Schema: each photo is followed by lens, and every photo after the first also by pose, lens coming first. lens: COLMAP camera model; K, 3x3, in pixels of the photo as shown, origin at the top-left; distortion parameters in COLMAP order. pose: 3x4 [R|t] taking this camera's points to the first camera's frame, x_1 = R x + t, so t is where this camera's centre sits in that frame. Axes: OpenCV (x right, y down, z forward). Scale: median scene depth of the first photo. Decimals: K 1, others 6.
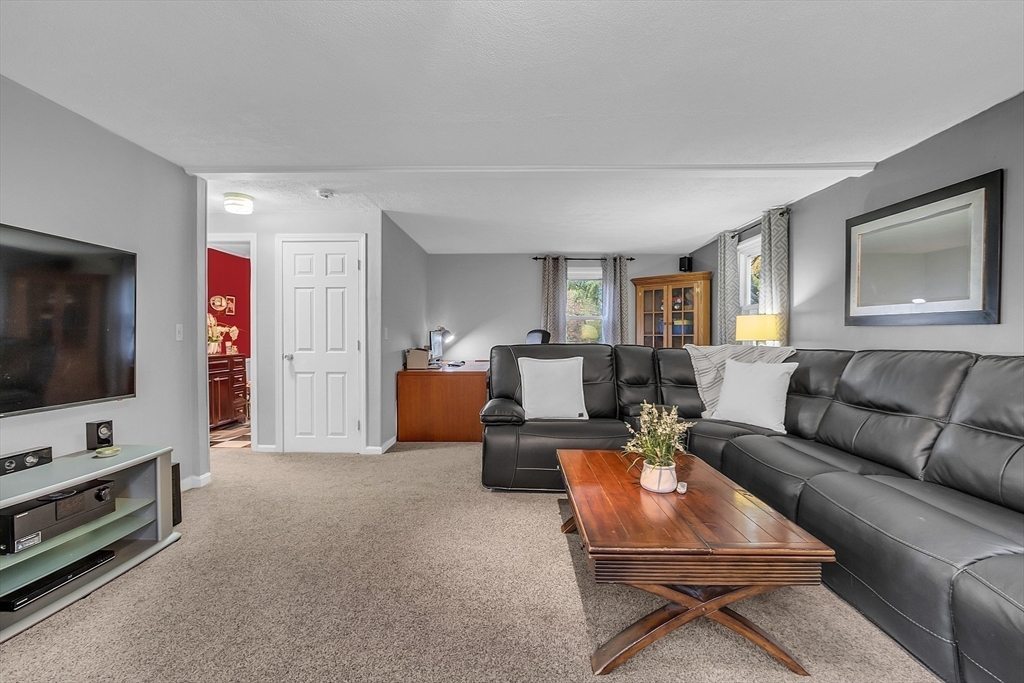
lens RADIAL K [[462.9, 0, 516.7], [0, 462.9, 342.8], [0, 0, 1]] dist [-0.015259, -0.000396]
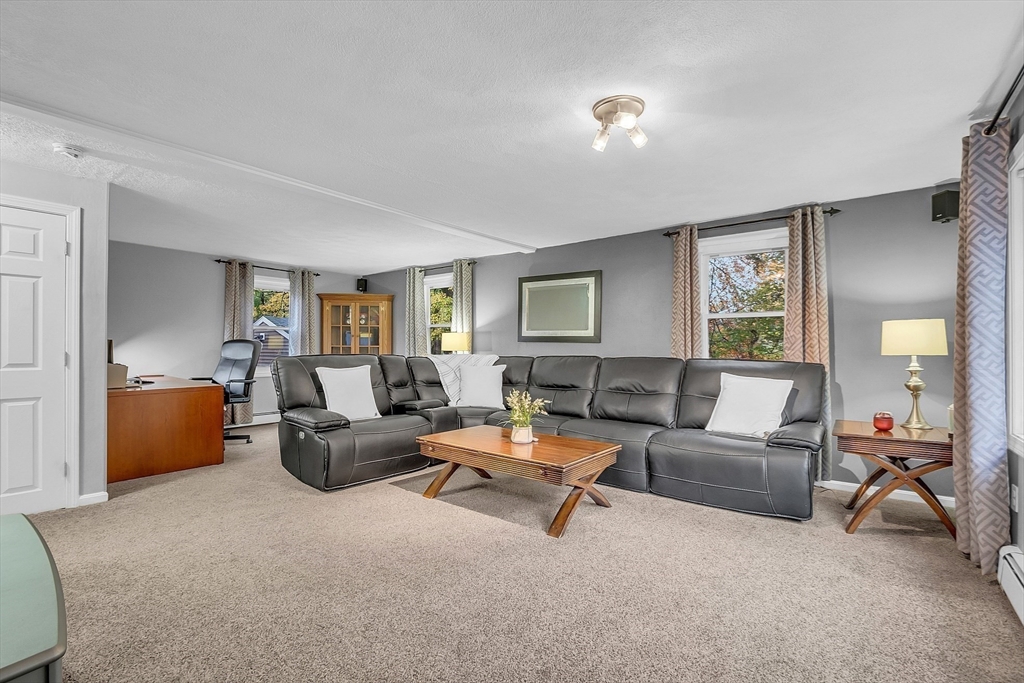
lens RADIAL K [[462.9, 0, 494.4], [0, 462.9, 350.6], [0, 0, 1]] dist [-0.015259, -0.000396]
pose [[0.623231, -0.002325, 0.782034, -0.481866], [0.005987, 0.999980, -0.001797, -0.002388], [-0.782015, 0.005802, 0.623233, 0.025672]]
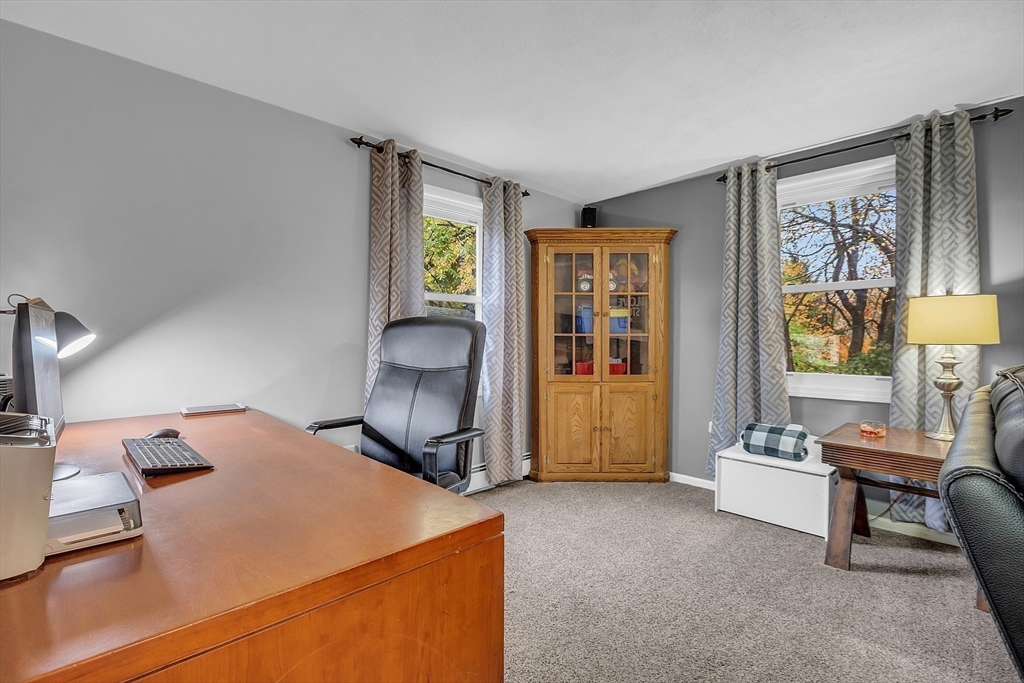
lens RADIAL K [[462.9, 0, 490.6], [0, 462.9, 350.6], [0, 0, 1]] dist [-0.015259, -0.000396]
pose [[0.725075, -0.018466, 0.688422, -0.227124], [0.008795, 0.999807, 0.017556, -0.010991], [-0.688613, -0.006674, 0.725098, 0.928857]]
